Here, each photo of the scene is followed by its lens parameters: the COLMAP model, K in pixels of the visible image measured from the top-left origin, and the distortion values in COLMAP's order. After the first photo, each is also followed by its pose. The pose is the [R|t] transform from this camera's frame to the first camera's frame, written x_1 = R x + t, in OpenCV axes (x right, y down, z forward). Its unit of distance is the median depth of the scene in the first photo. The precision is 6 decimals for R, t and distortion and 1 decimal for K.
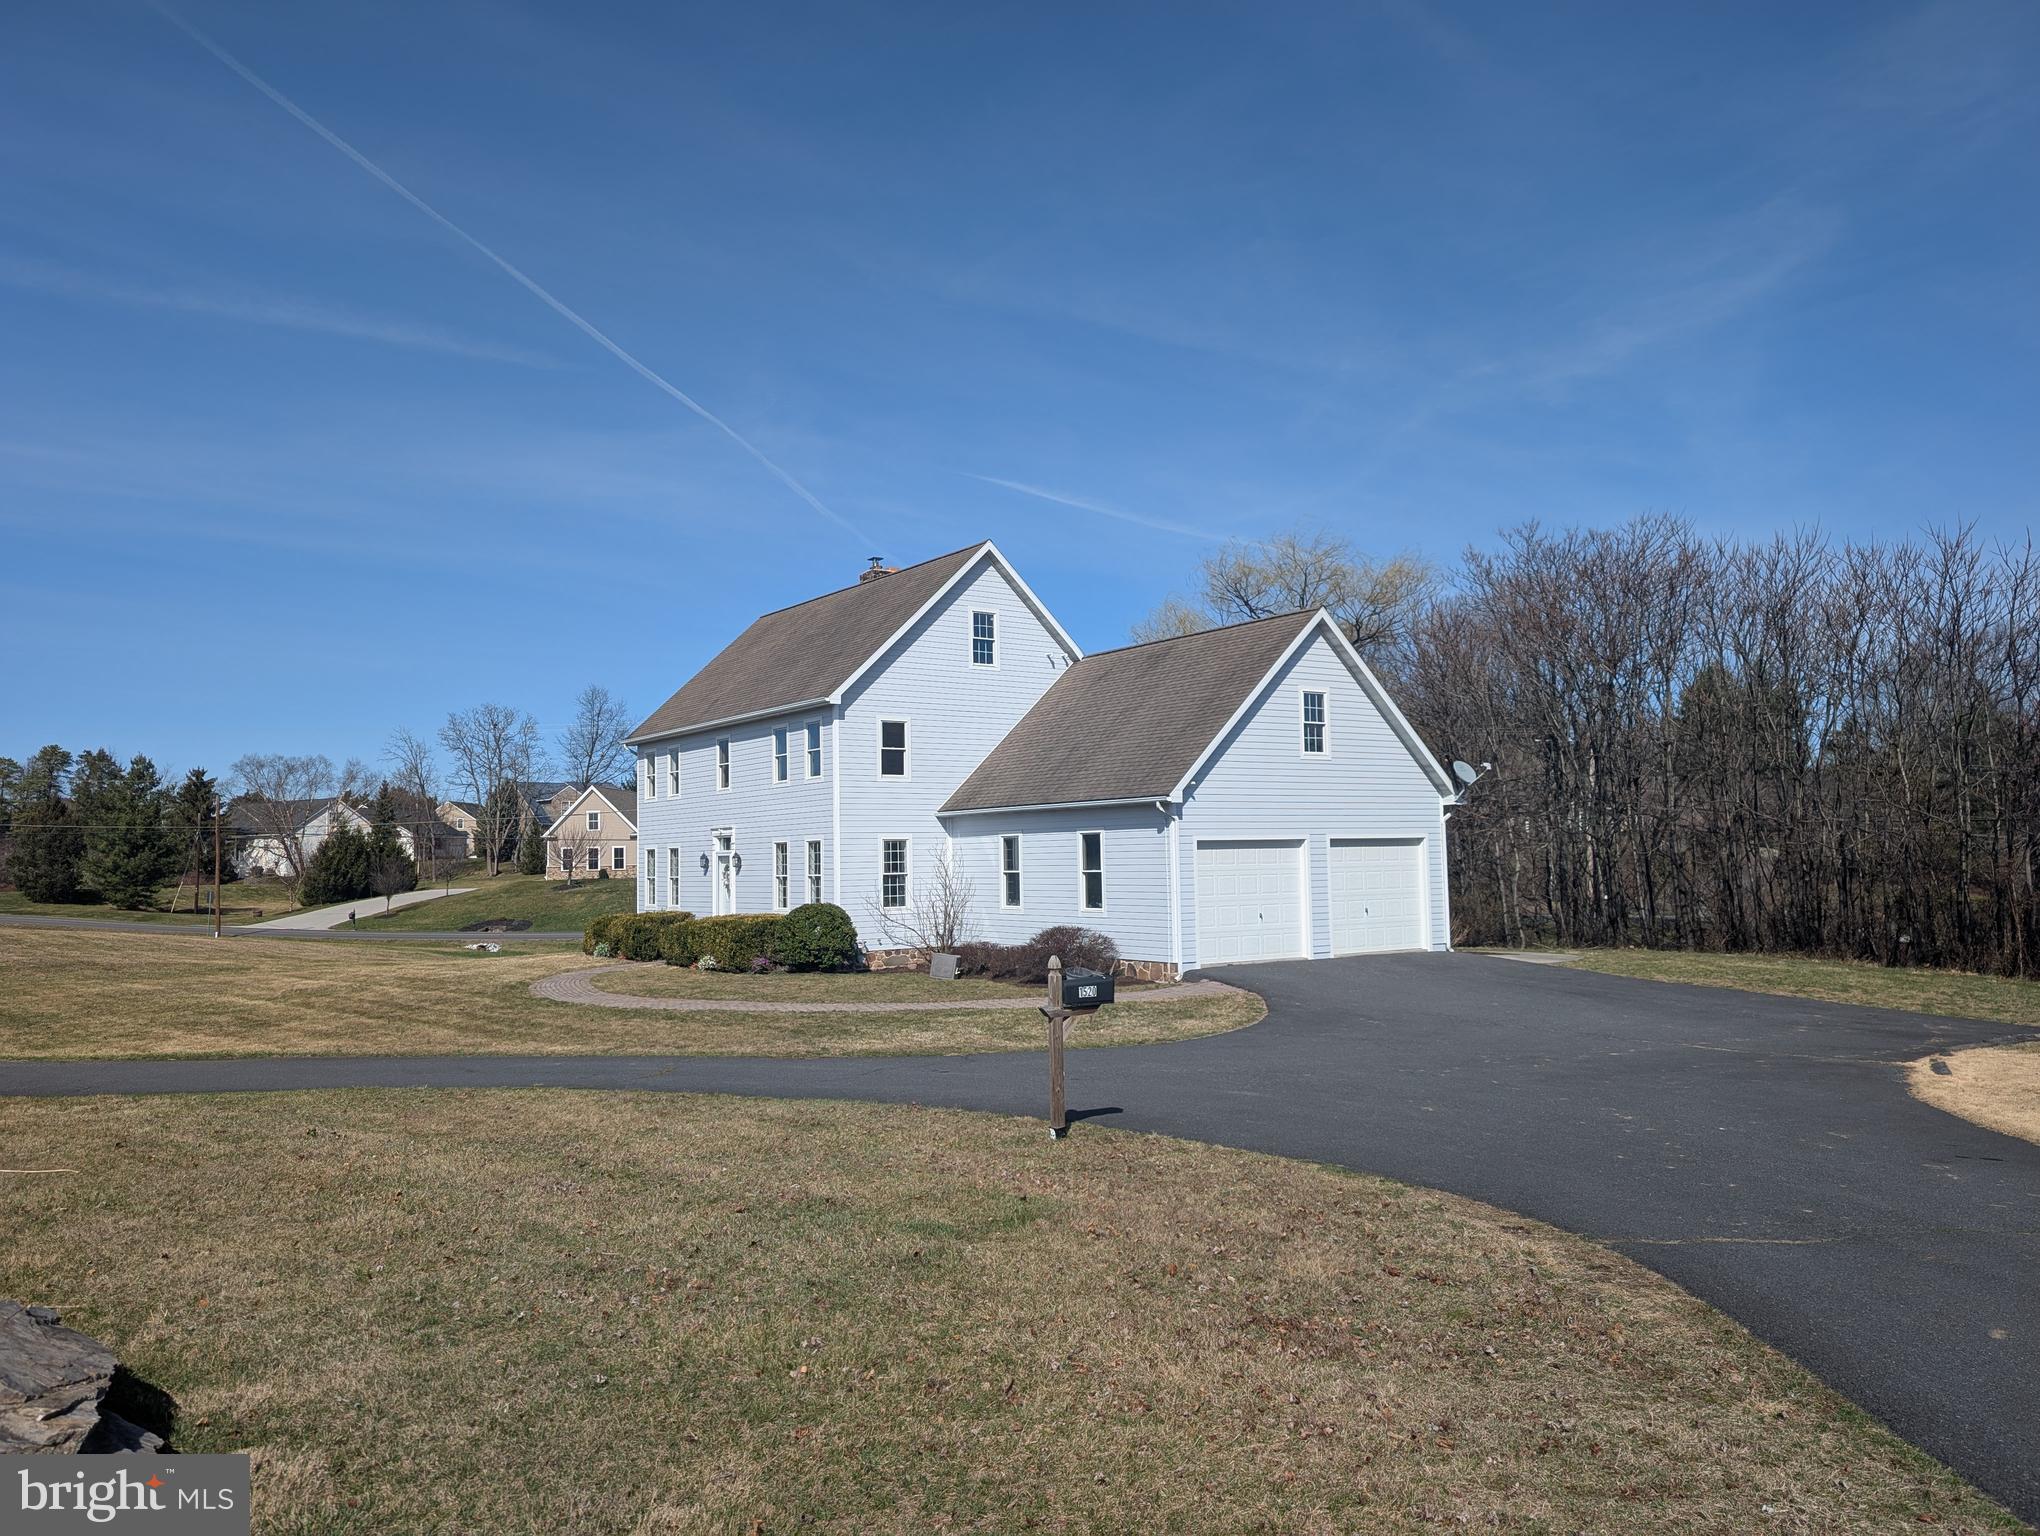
lens RADIAL K [[1478.2, 0, 1016.8], [0, 1478.2, 720.9], [0, 0, 1]] dist [0.032317, 0.000589]
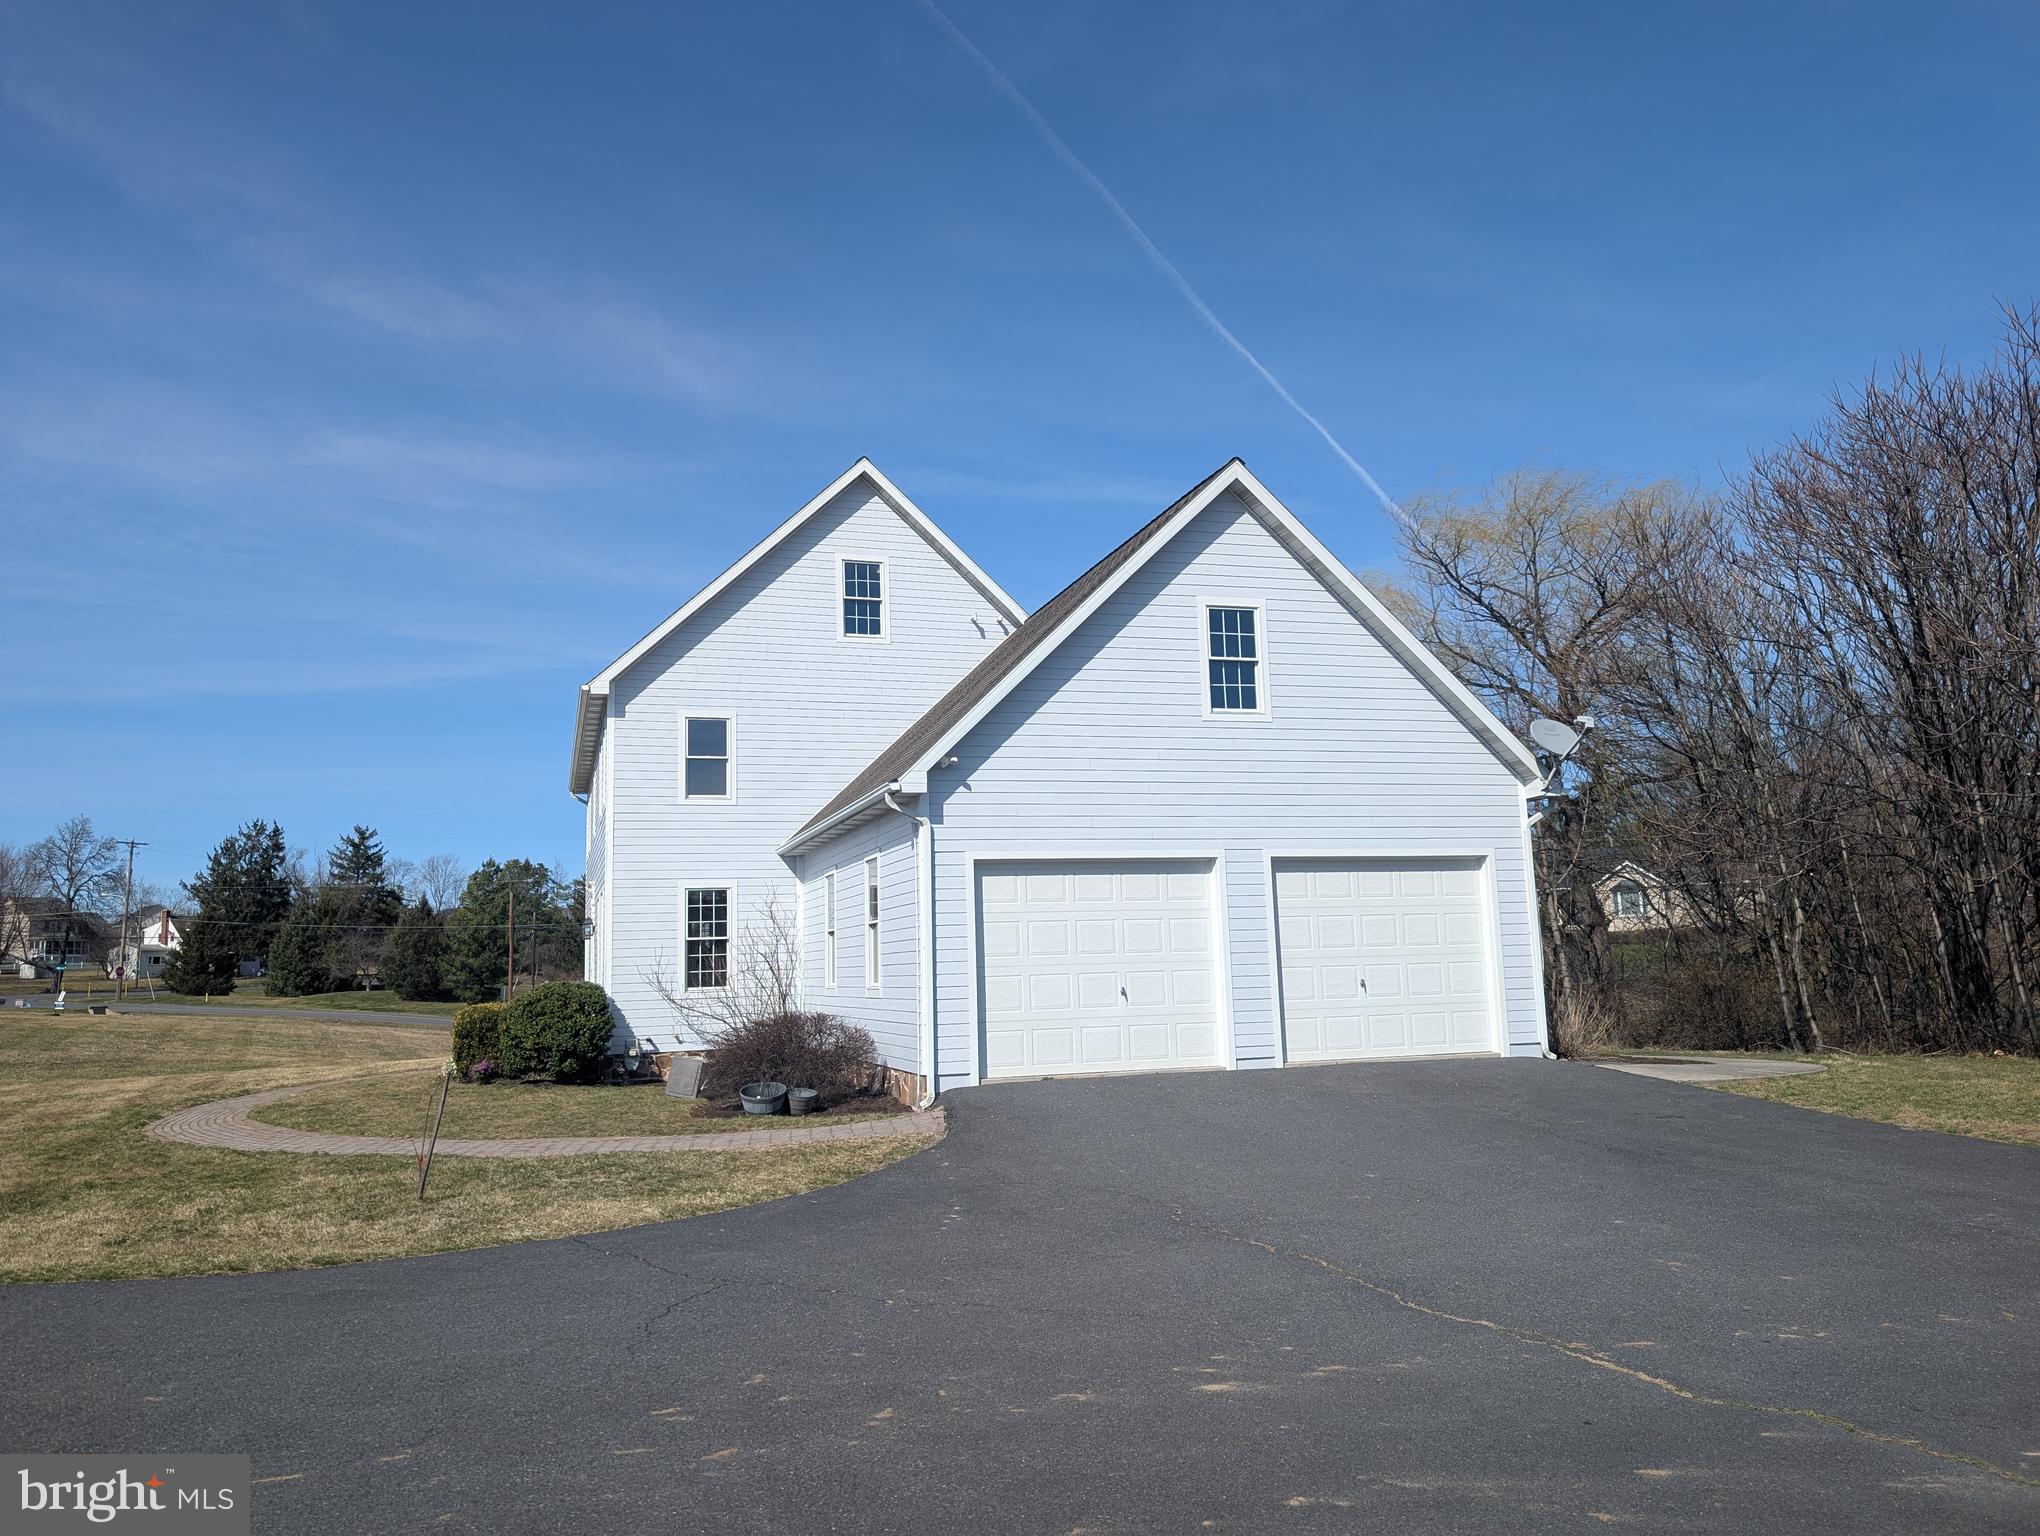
lens RADIAL K [[1478.2, 0, 1016.8], [0, 1478.2, 720.9], [0, 0, 1]] dist [0.032317, 0.000589]
pose [[0.953876, -0.061393, -0.293856, 0.273476], [0.042151, 0.996558, -0.071378, 0.060247], [0.297227, 0.055700, 0.953181, 0.397409]]
